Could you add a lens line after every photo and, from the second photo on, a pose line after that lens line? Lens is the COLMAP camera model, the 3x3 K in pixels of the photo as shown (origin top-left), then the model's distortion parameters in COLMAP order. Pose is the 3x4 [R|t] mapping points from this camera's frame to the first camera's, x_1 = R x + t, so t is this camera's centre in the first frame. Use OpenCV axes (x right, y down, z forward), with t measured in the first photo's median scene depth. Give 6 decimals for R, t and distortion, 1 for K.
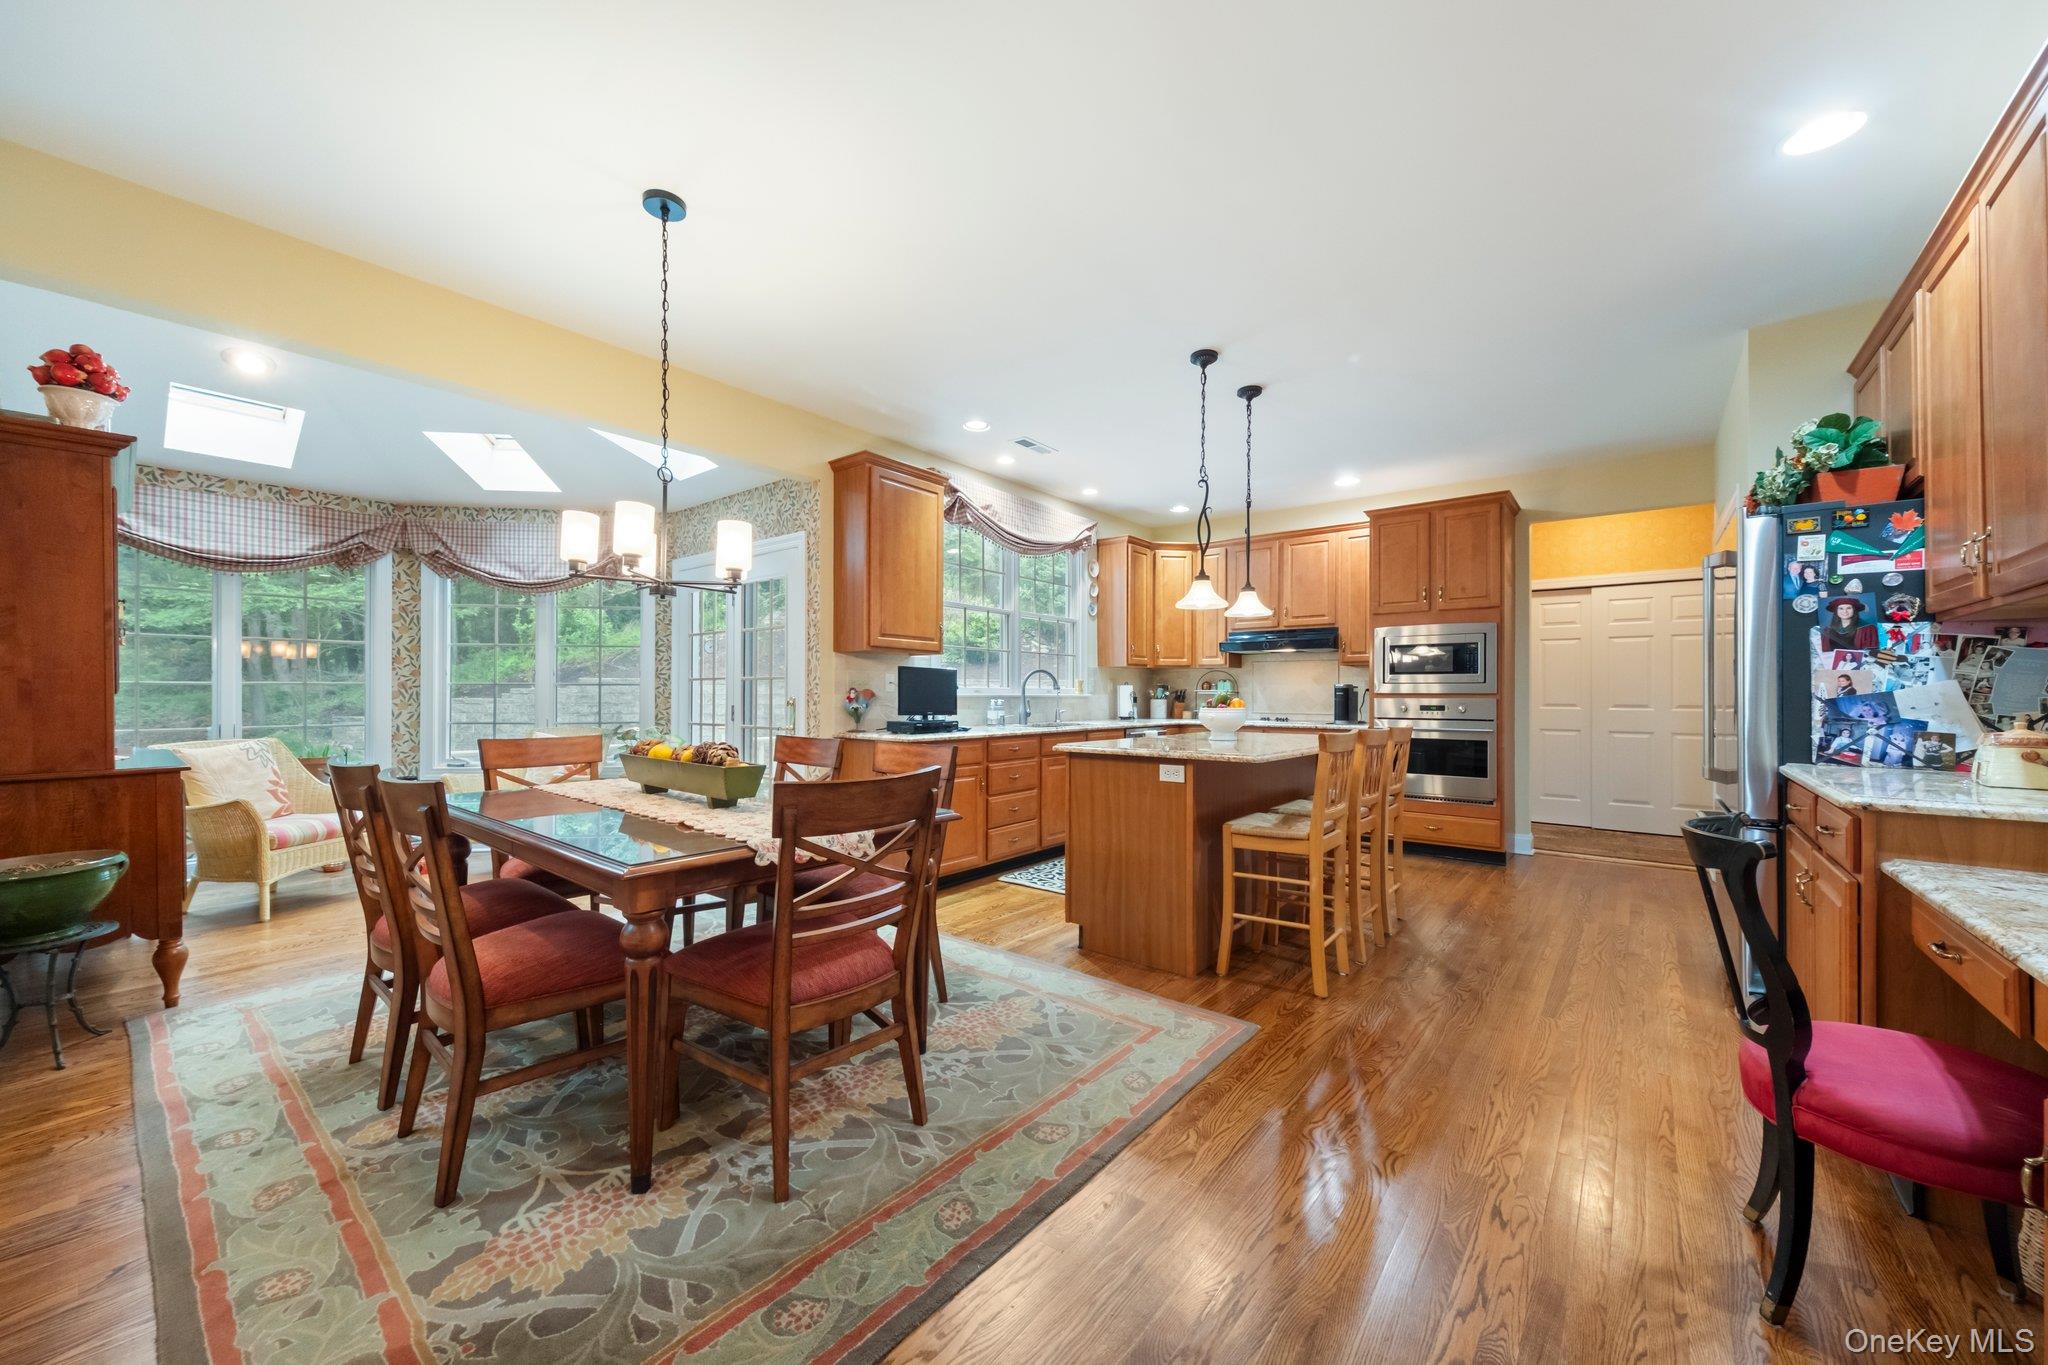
lens RADIAL K [[752.7, 0, 1024.1], [0, 752.7, 691.1], [0, 0, 1]] dist [0.001742, 0.000079]
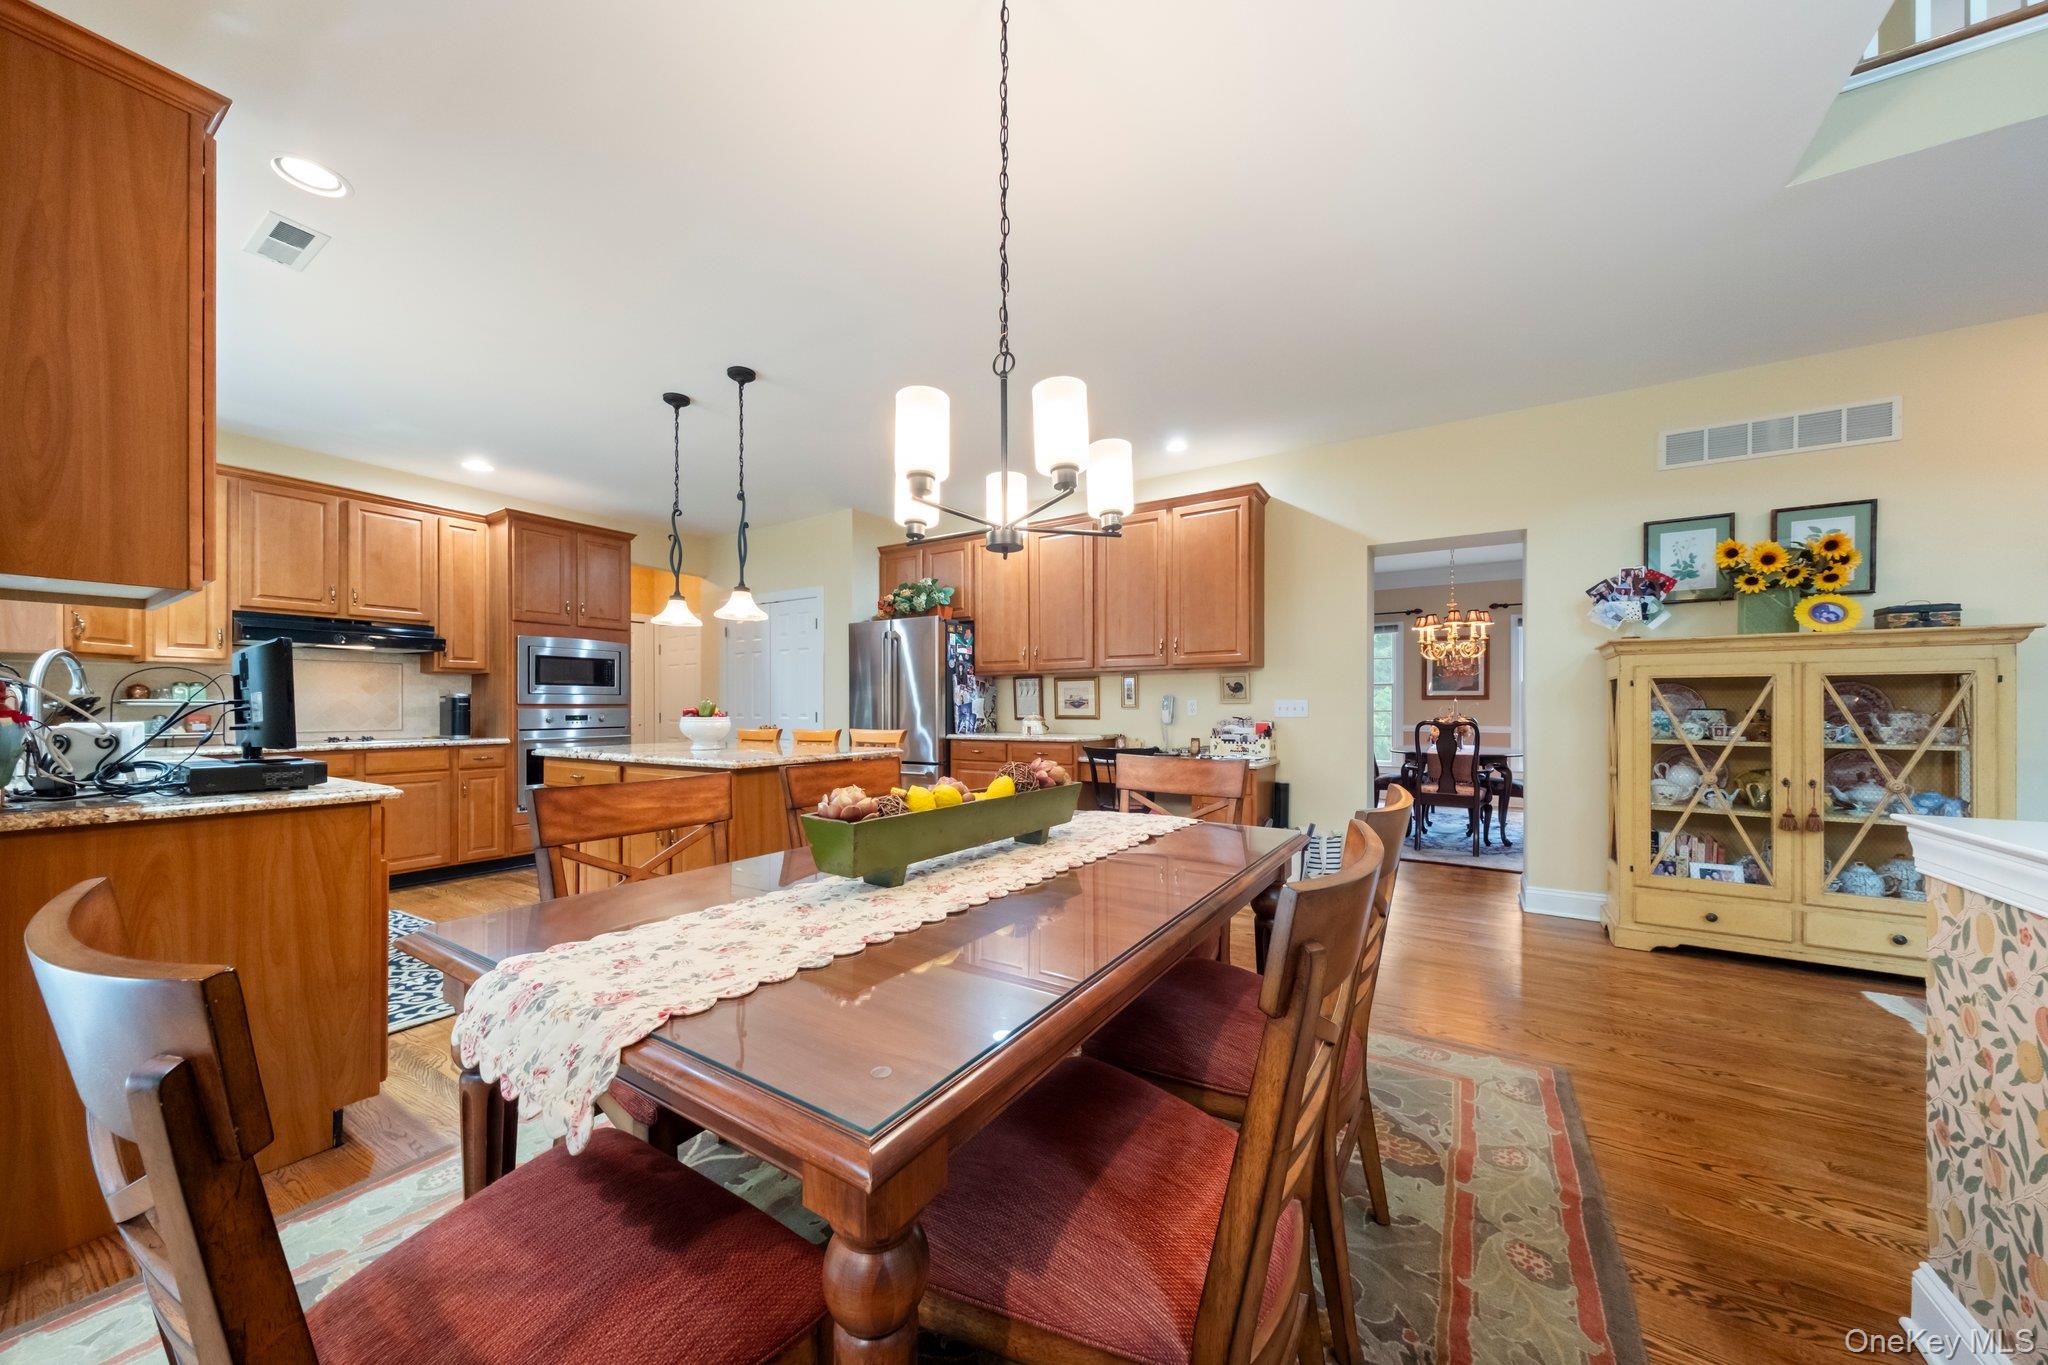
lens RADIAL K [[703.2, 0, 1020.0], [0, 703.2, 709.7], [0, 0, 1]] dist [0.000683, 0.000019]
pose [[-0.121587, -0.004897, 0.992569, -0.846739], [-0.000949, 0.999988, 0.004817, 0.009491], [-0.992580, -0.000356, -0.121590, 0.829126]]
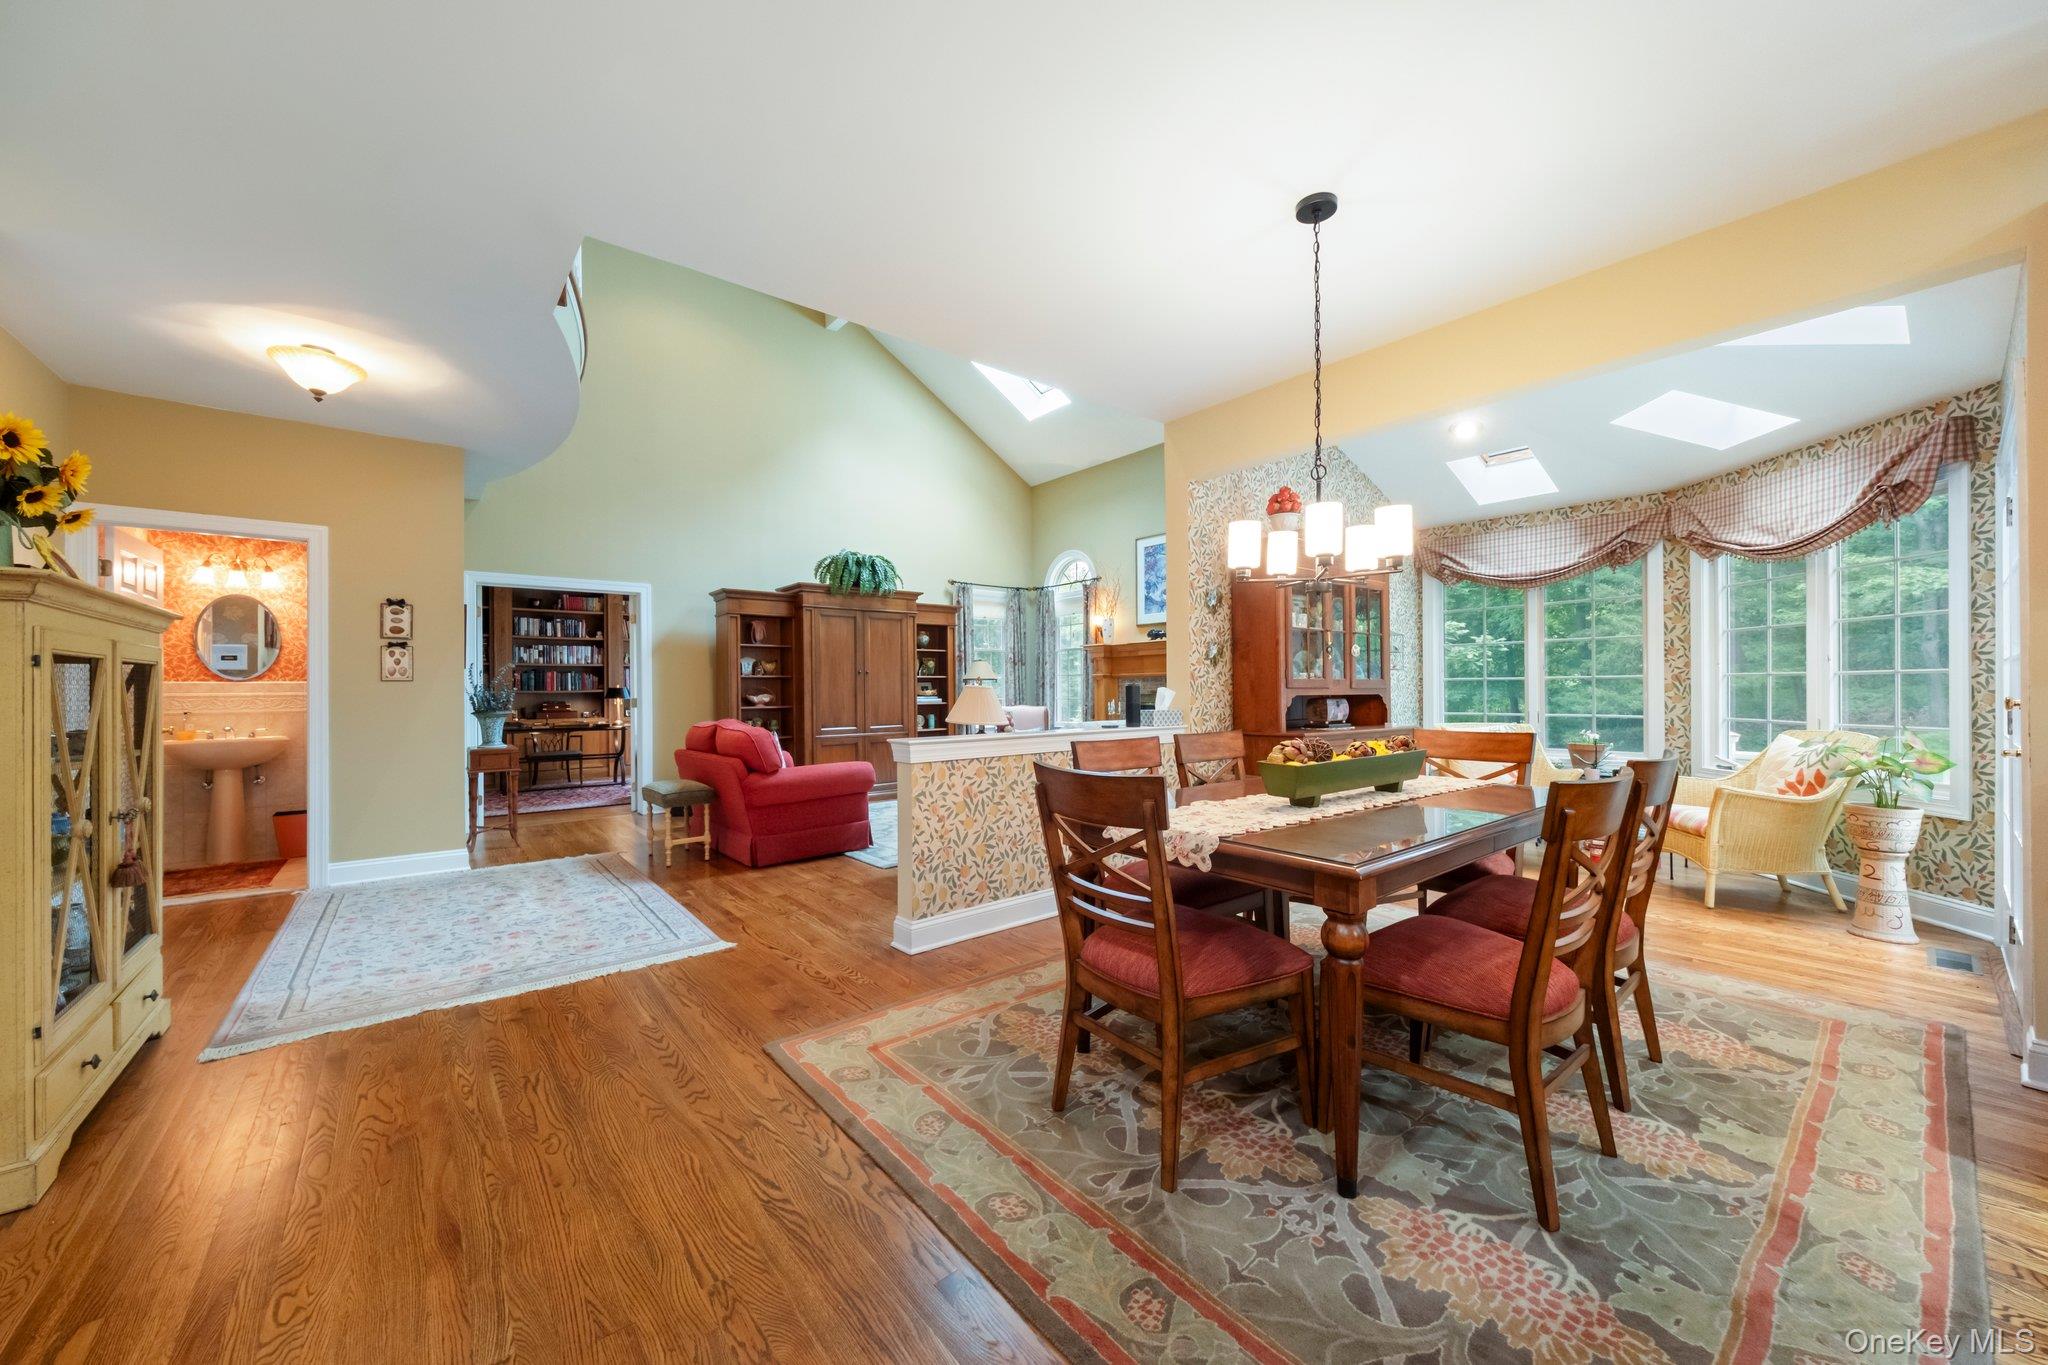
lens RADIAL K [[745.2, 0, 1024.0], [0, 745.2, 682.5], [0, 0, 1]] dist [0.000363, 0.000030]
pose [[-0.191597, -0.006308, -0.981453, 0.457369], [0.006749, 0.999947, -0.007744, 0.000739], [0.981450, -0.008107, -0.191545, 0.626457]]
